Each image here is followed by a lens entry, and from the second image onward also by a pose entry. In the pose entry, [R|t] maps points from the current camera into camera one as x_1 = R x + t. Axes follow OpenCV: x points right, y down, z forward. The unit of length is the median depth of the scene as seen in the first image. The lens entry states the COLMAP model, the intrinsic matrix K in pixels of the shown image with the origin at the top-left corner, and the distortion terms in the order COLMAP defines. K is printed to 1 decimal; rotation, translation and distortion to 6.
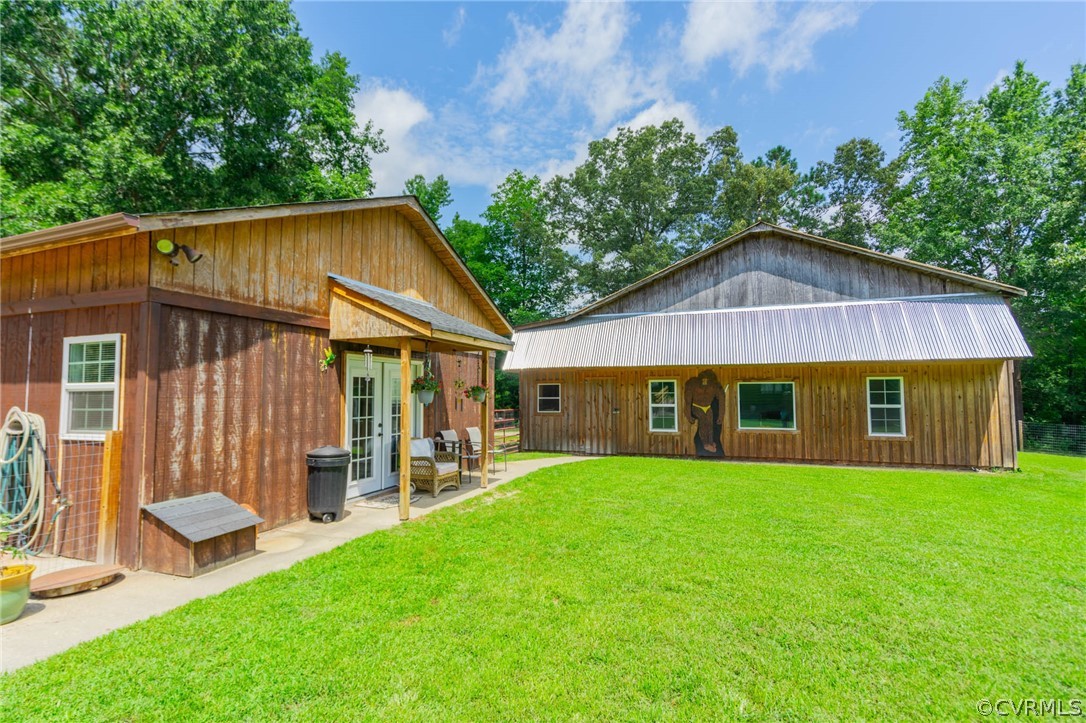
lens RADIAL K [[495.7, 0, 533.2], [0, 495.7, 362.4], [0, 0, 1]] dist [0.003342, -0.000918]
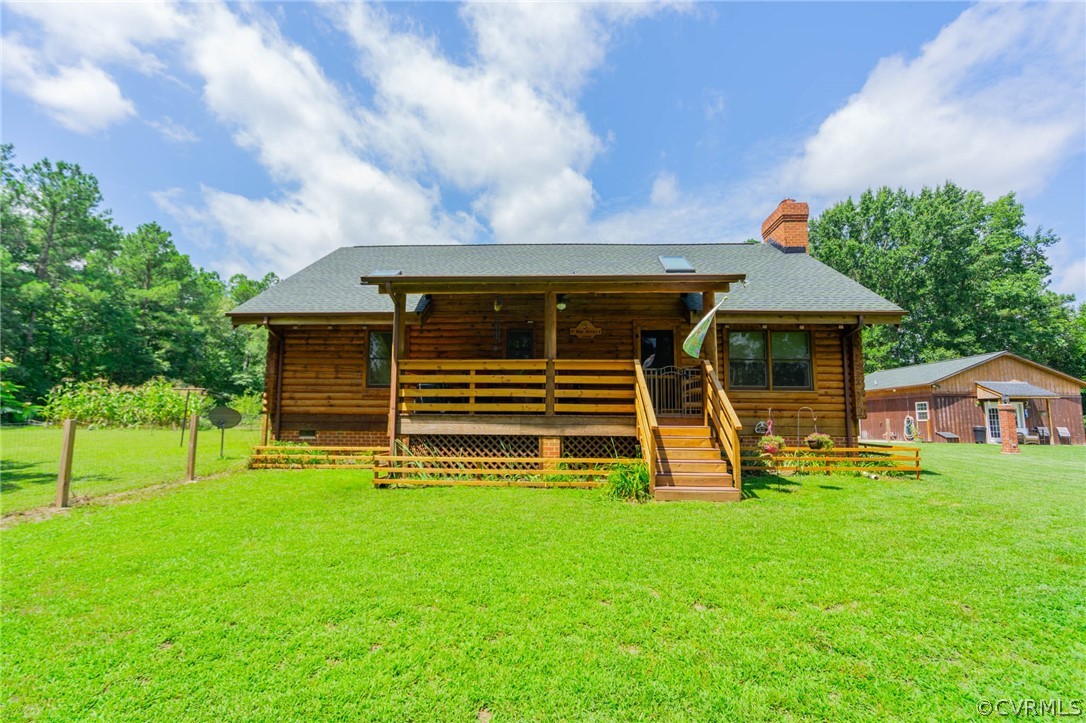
lens RADIAL K [[495.7, 0, 534.8], [0, 495.7, 365.7], [0, 0, 1]] dist [0.003342, -0.000918]
pose [[0.313056, -0.098023, -0.944663, 2.424594], [0.051654, 0.994945, -0.086123, -0.163150], [0.948329, -0.021835, 0.316537, -3.864974]]
